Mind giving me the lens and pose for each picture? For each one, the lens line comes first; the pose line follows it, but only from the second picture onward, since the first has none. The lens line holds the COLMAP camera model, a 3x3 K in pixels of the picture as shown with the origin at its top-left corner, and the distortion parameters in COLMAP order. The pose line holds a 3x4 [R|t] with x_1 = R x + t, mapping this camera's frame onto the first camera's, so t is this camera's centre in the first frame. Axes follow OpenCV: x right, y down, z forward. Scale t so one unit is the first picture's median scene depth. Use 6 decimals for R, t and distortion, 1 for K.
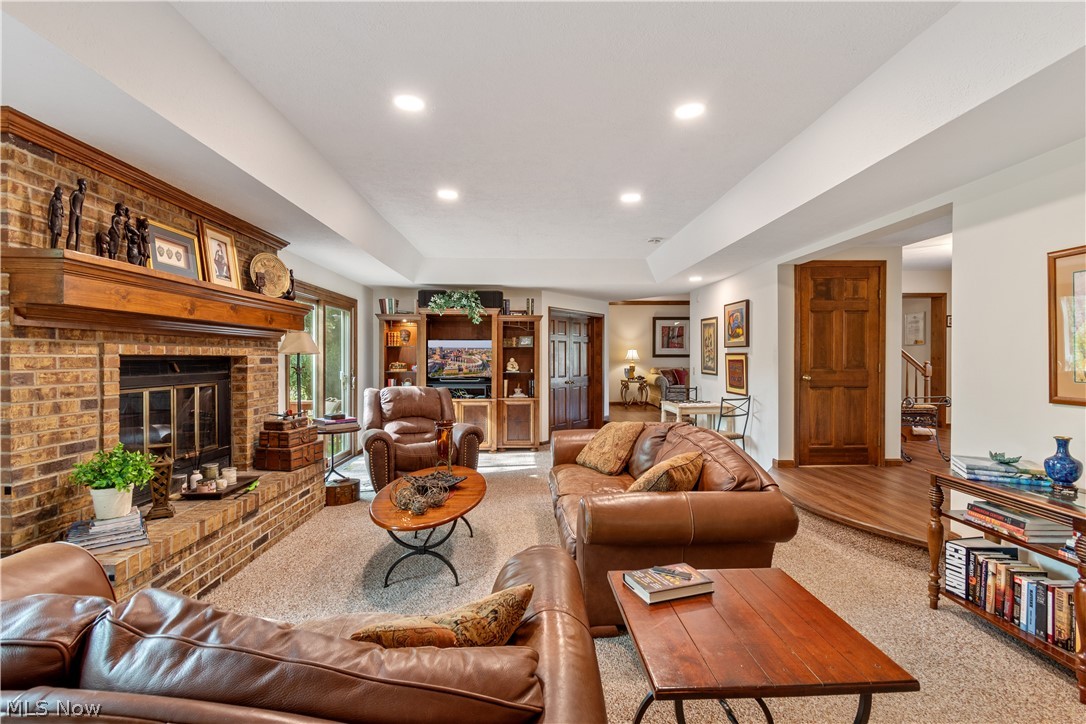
lens RADIAL K [[479.1, 0, 542.7], [0, 479.1, 359.0], [0, 0, 1]] dist [0.004411, -0.002703]
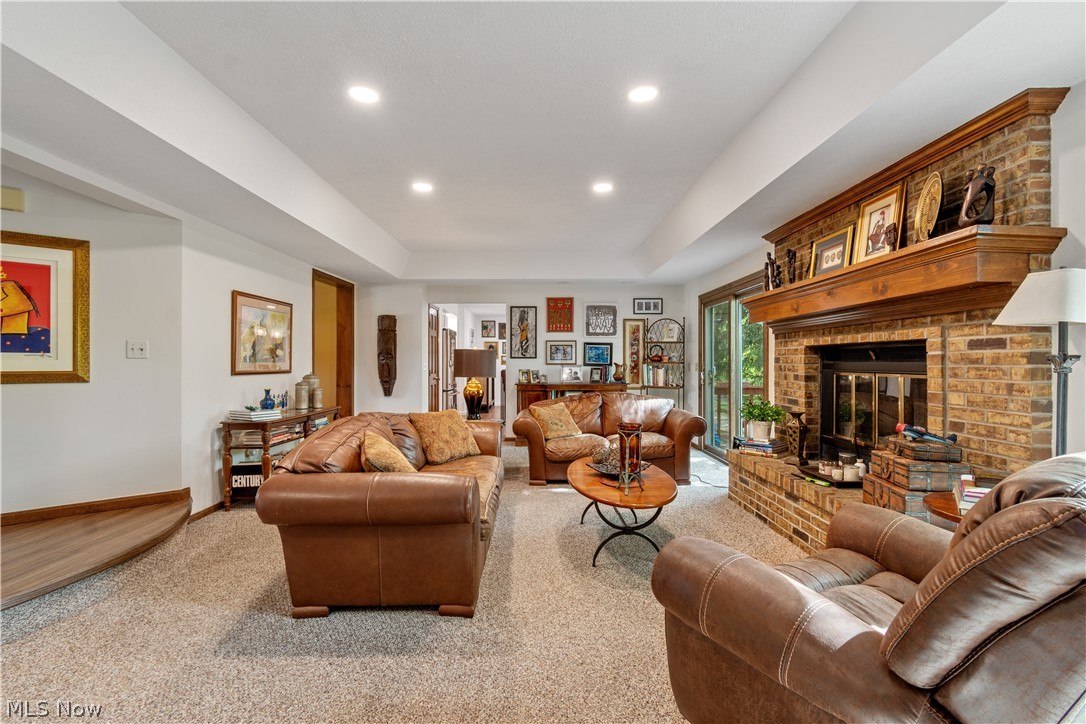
lens RADIAL K [[479.1, 0, 550.3], [0, 479.1, 361.8], [0, 0, 1]] dist [0.004411, -0.002703]
pose [[-0.999965, 0.000471, 0.008373, -0.097492], [0.000488, 0.999998, 0.001967, 0.030959], [-0.008372, 0.001971, -0.999963, 2.105252]]
